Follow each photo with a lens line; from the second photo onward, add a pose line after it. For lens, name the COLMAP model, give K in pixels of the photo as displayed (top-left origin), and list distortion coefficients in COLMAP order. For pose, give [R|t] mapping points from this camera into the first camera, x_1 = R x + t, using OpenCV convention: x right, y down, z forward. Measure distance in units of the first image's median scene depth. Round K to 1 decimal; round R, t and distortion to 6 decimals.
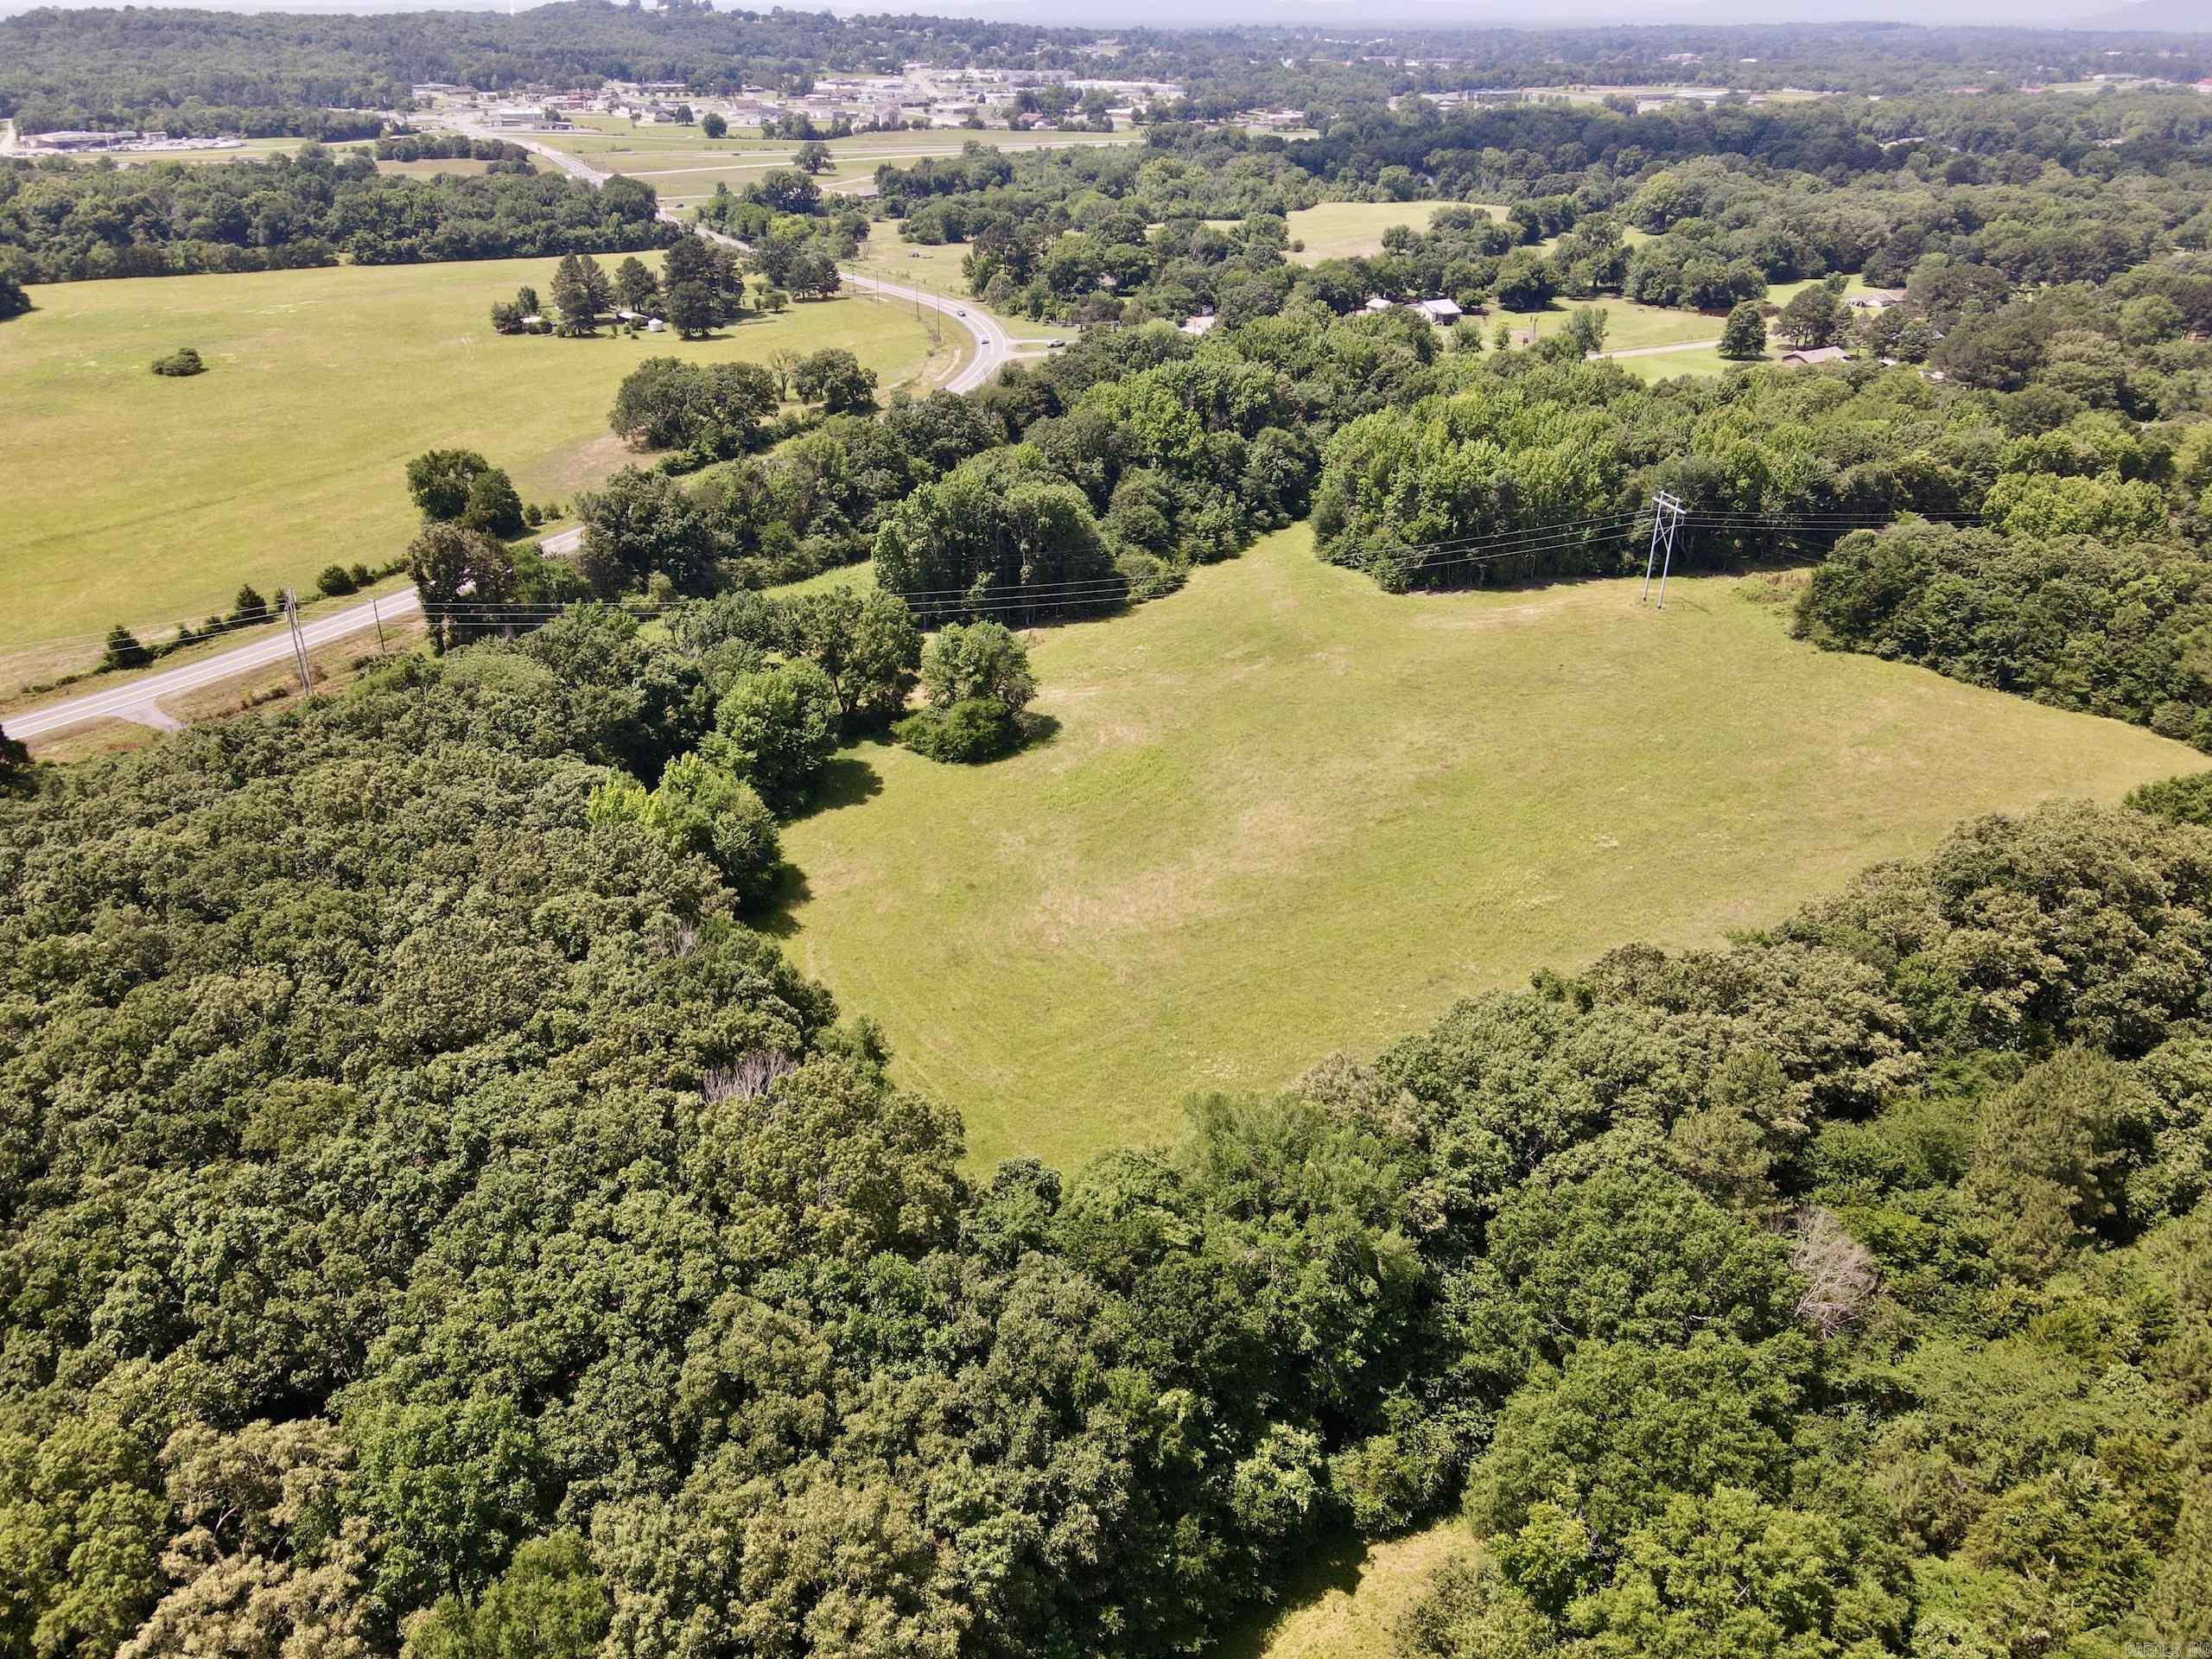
lens RADIAL K [[1628.4, 0, 1093.9], [0, 1628.4, 830.6], [0, 0, 1]] dist [-0.001990, 0.028300]
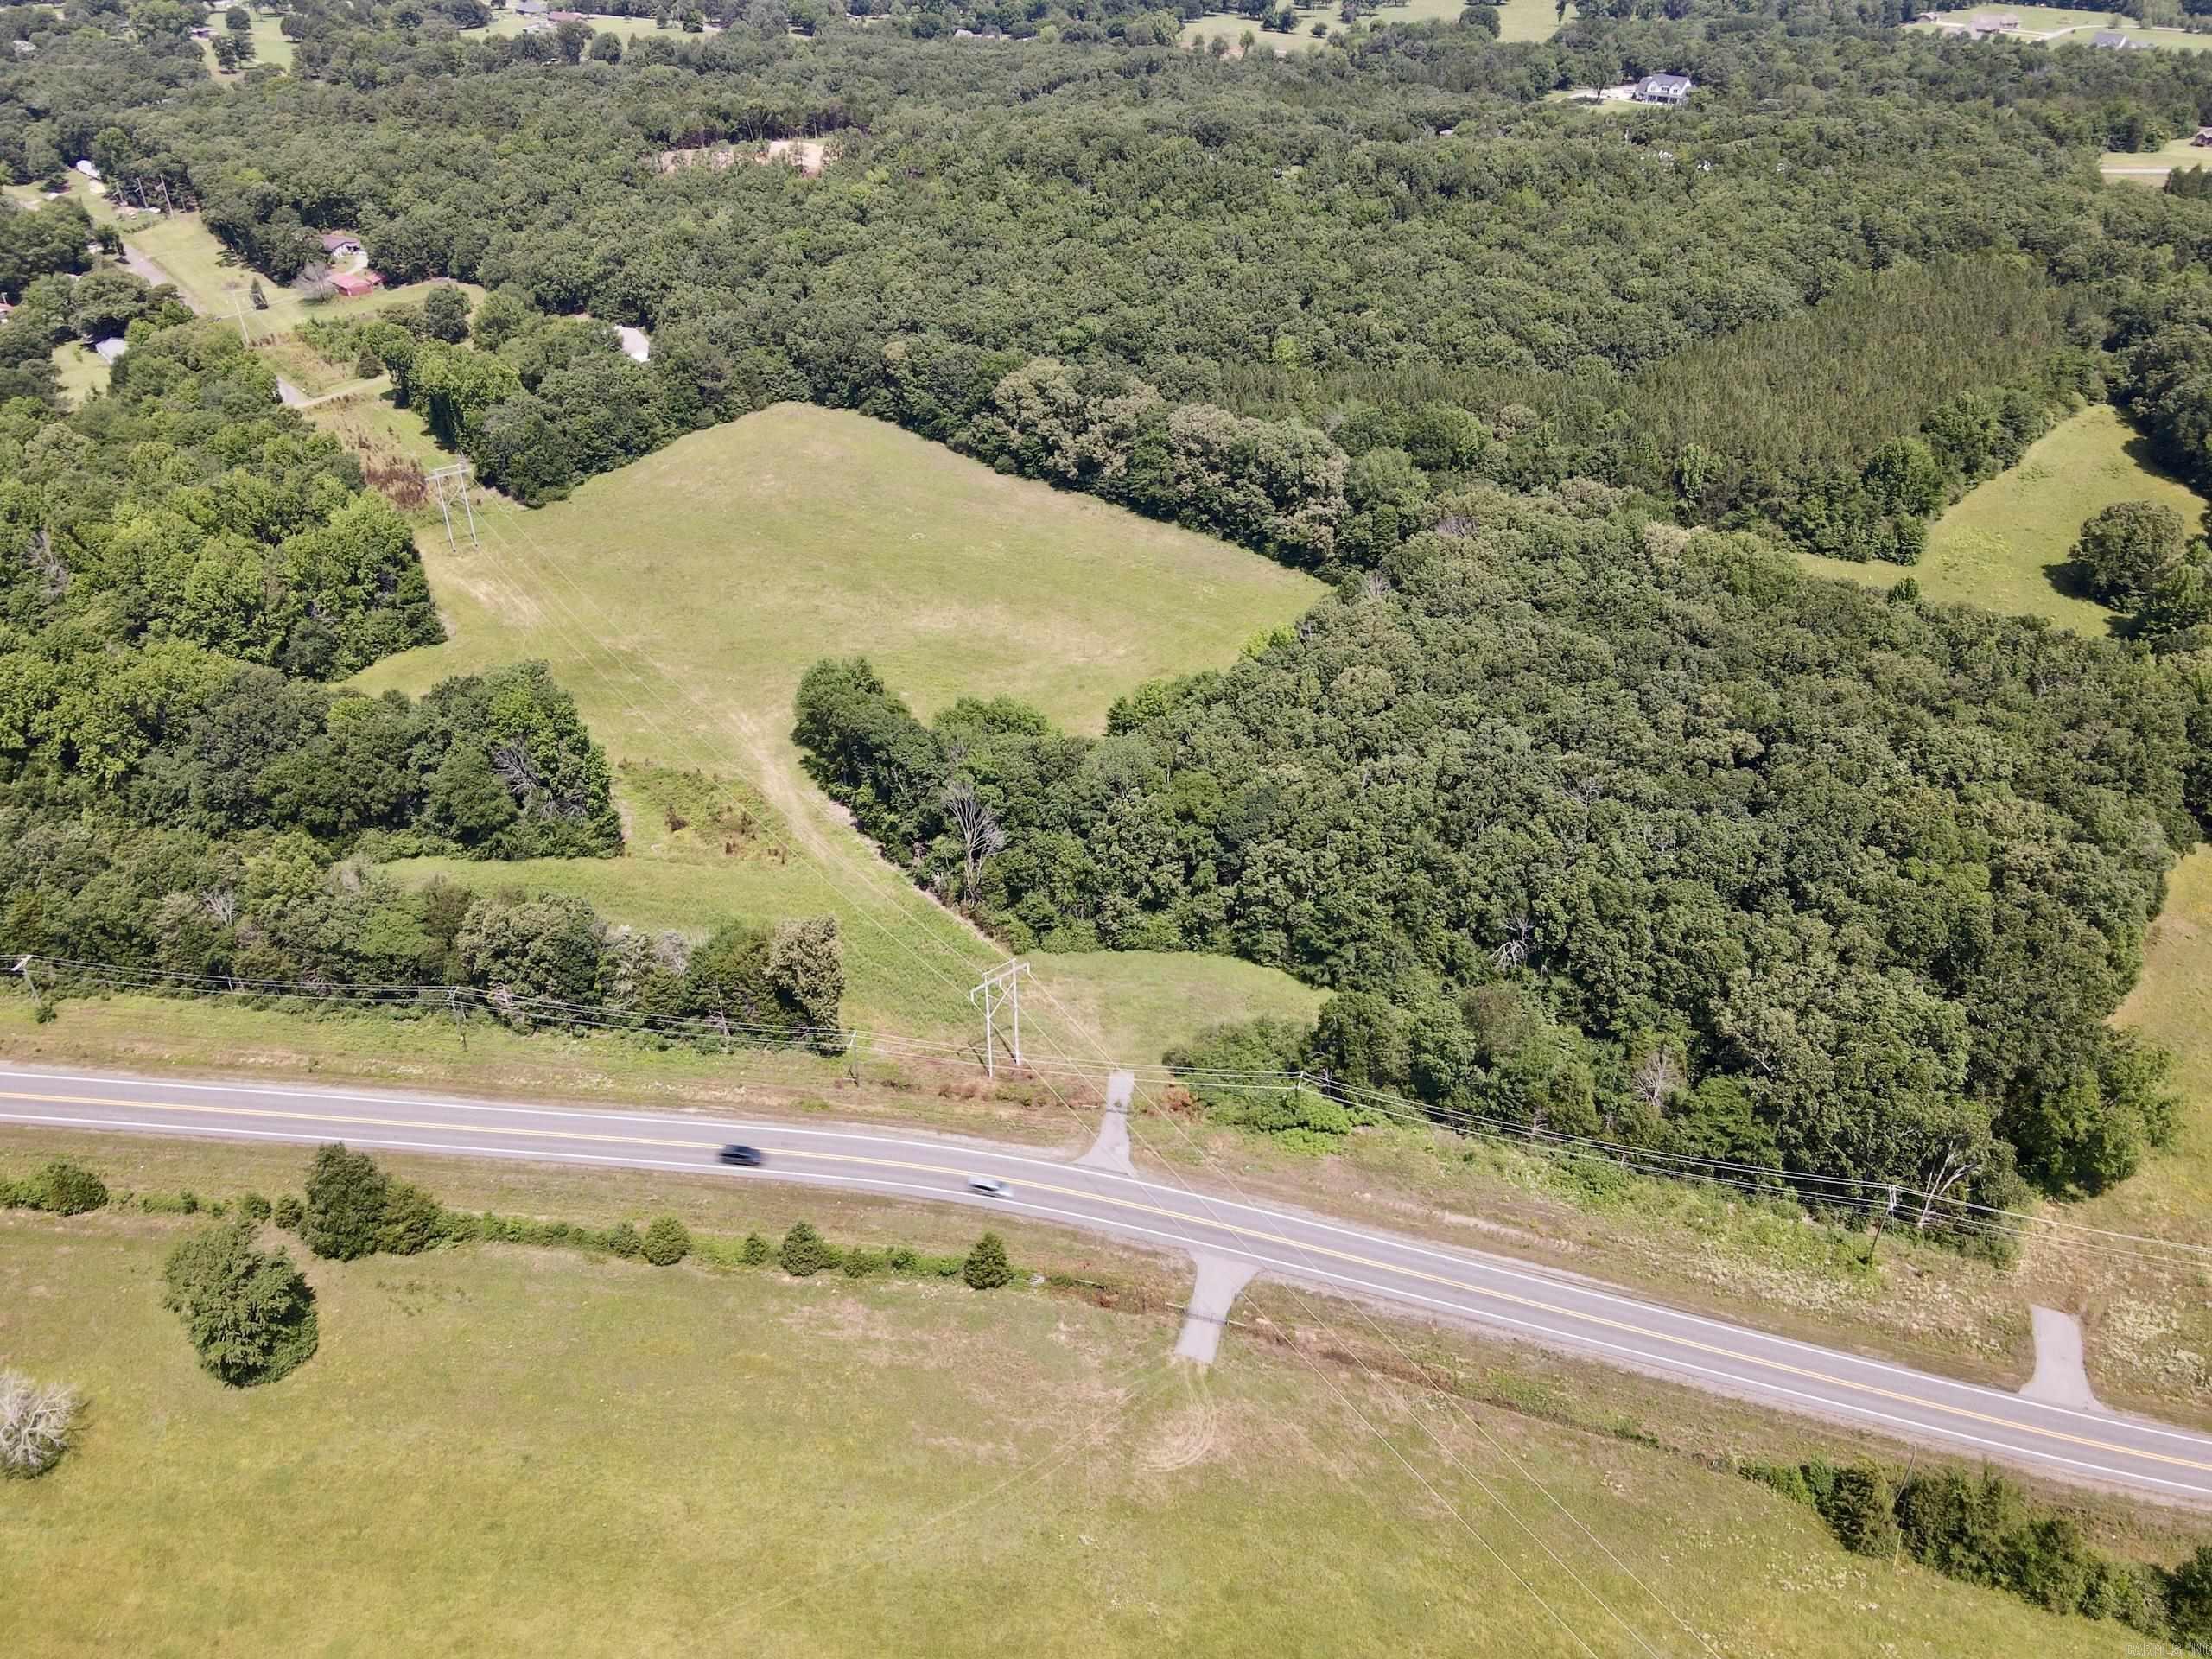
lens RADIAL K [[1628.4, 0, 1085.4], [0, 1628.4, 827.2], [0, 0, 1]] dist [-0.001990, 0.028300]
pose [[-0.380662, -0.511420, 0.770419, -1.179593], [0.411427, 0.652468, 0.636407, -0.763432], [-0.828145, 0.559227, -0.037958, 0.953780]]
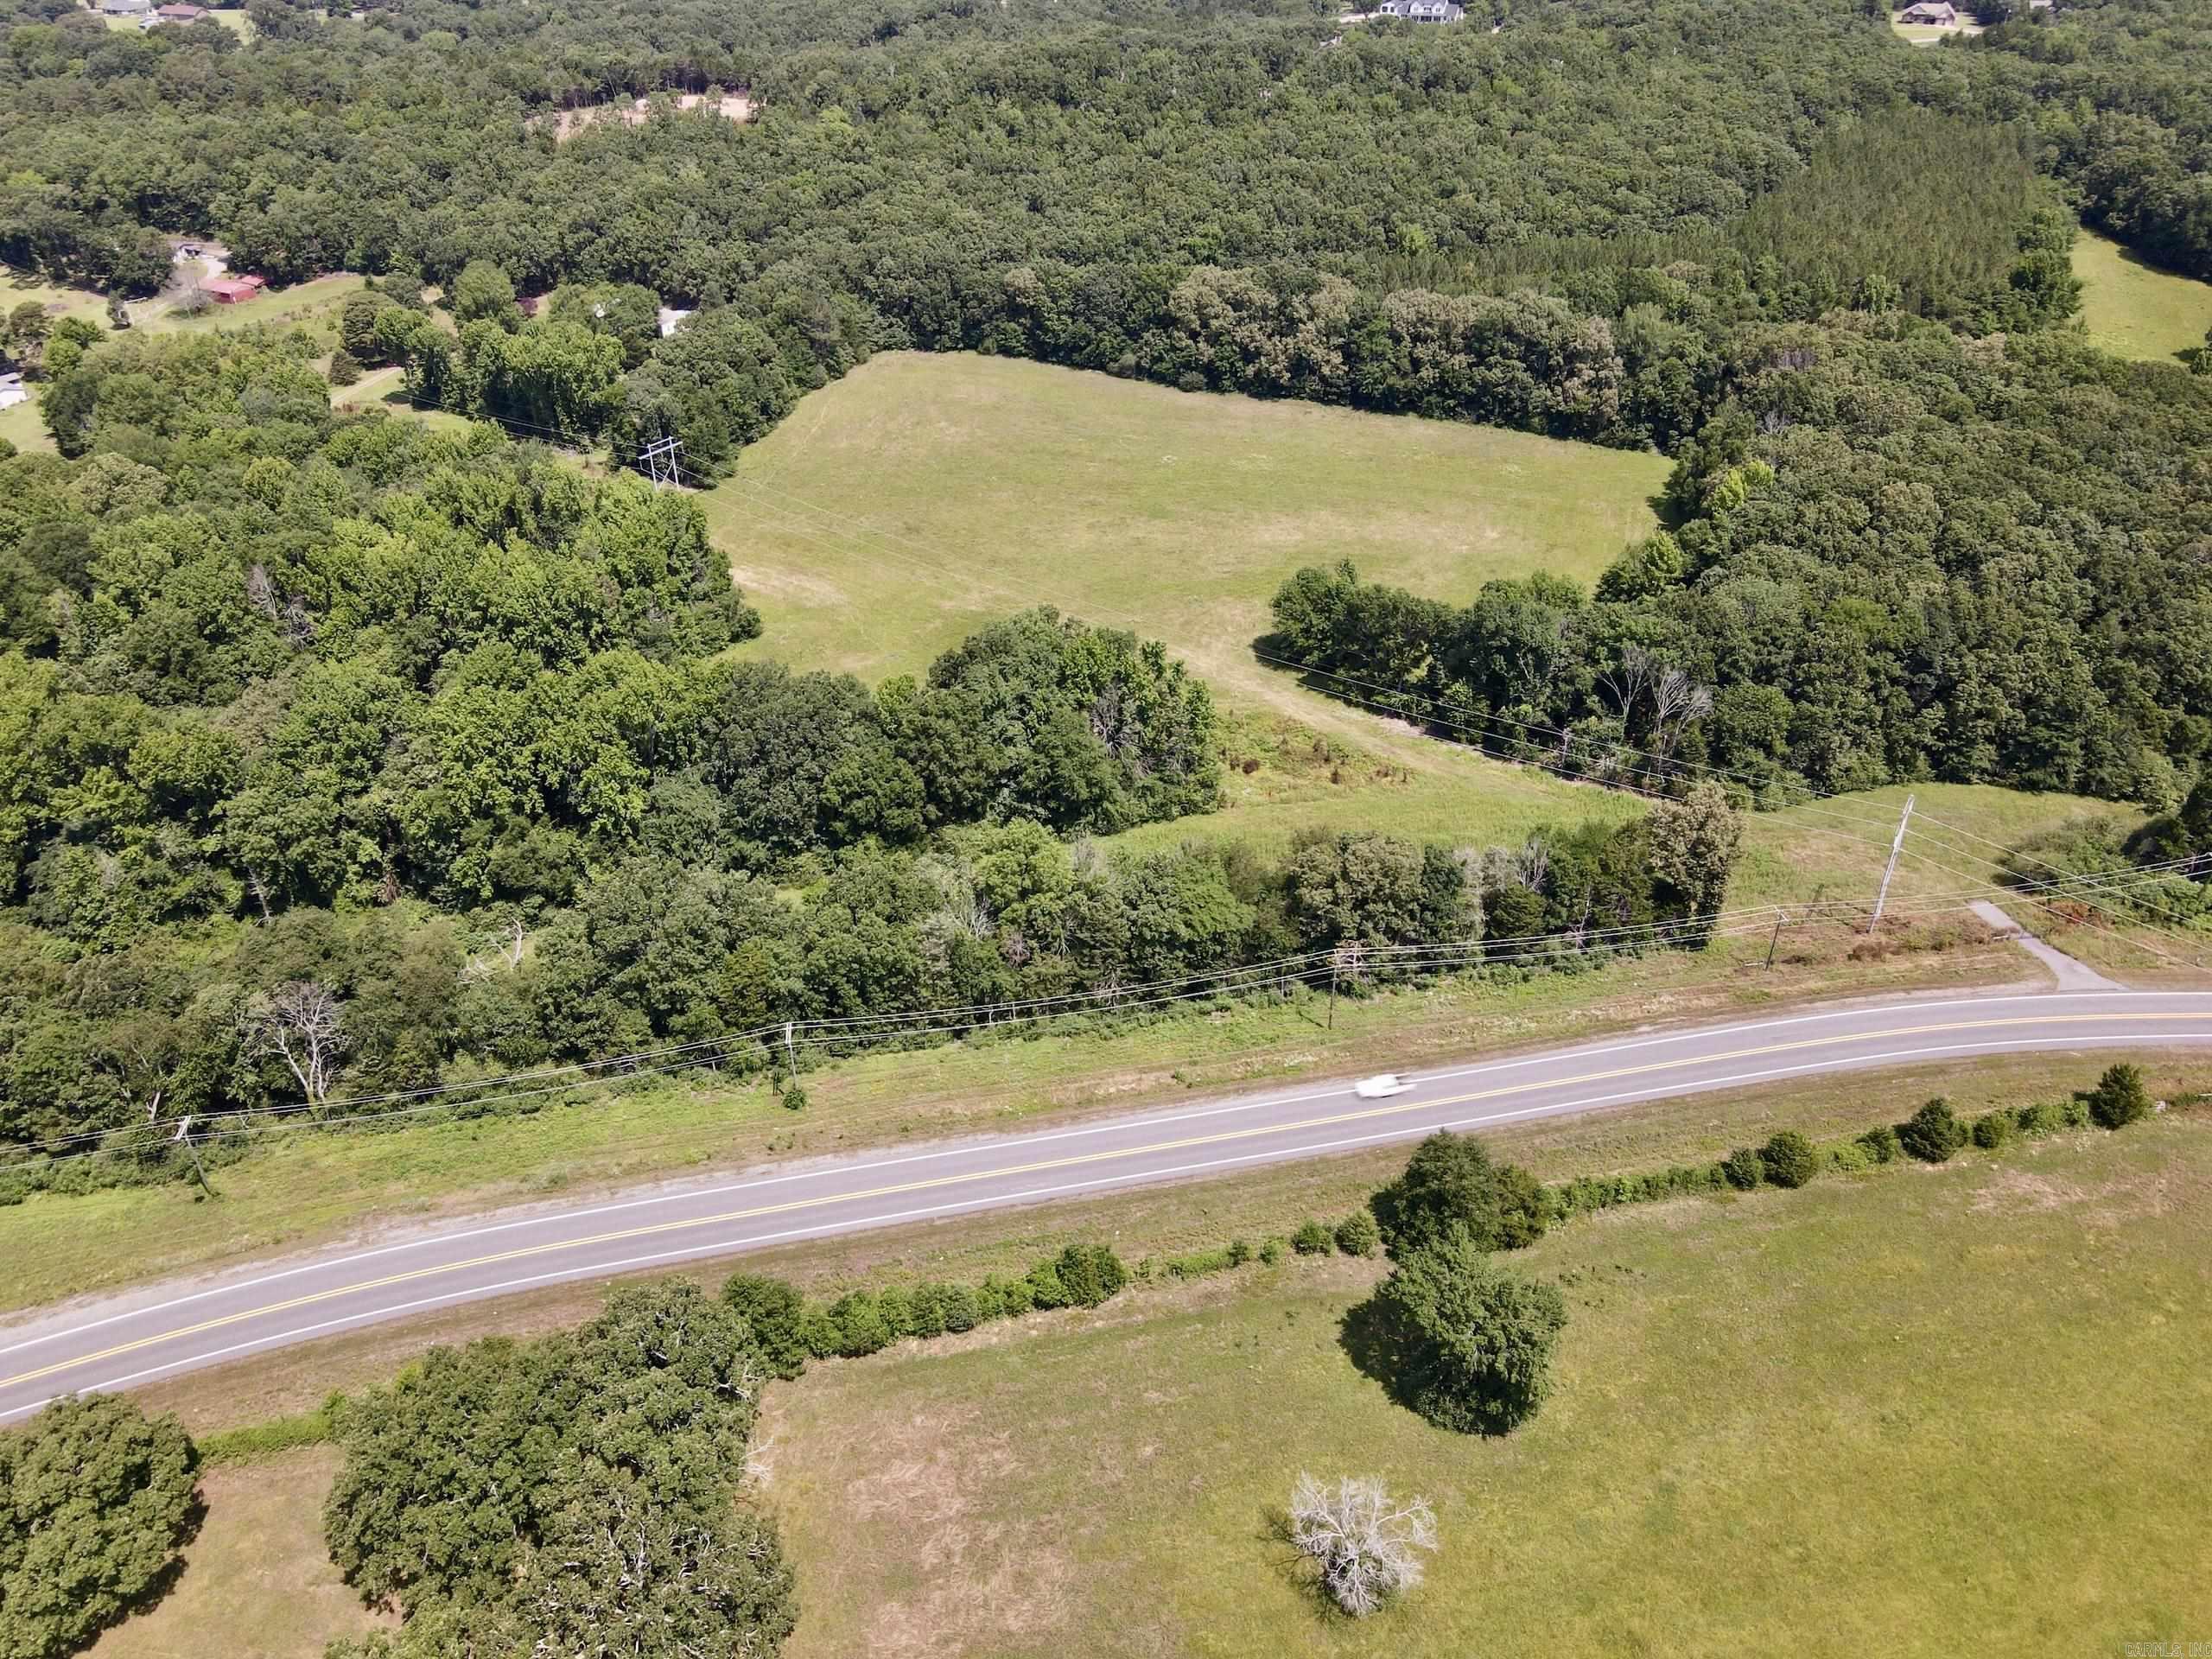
lens RADIAL K [[1628.4, 0, 1085.2], [0, 1628.4, 830.1], [0, 0, 1]] dist [-0.001990, 0.028300]
pose [[-0.645297, -0.416592, 0.640346, -0.764234], [0.350348, 0.583492, 0.732662, -0.906344], [-0.678858, 0.697128, -0.230573, 1.495318]]
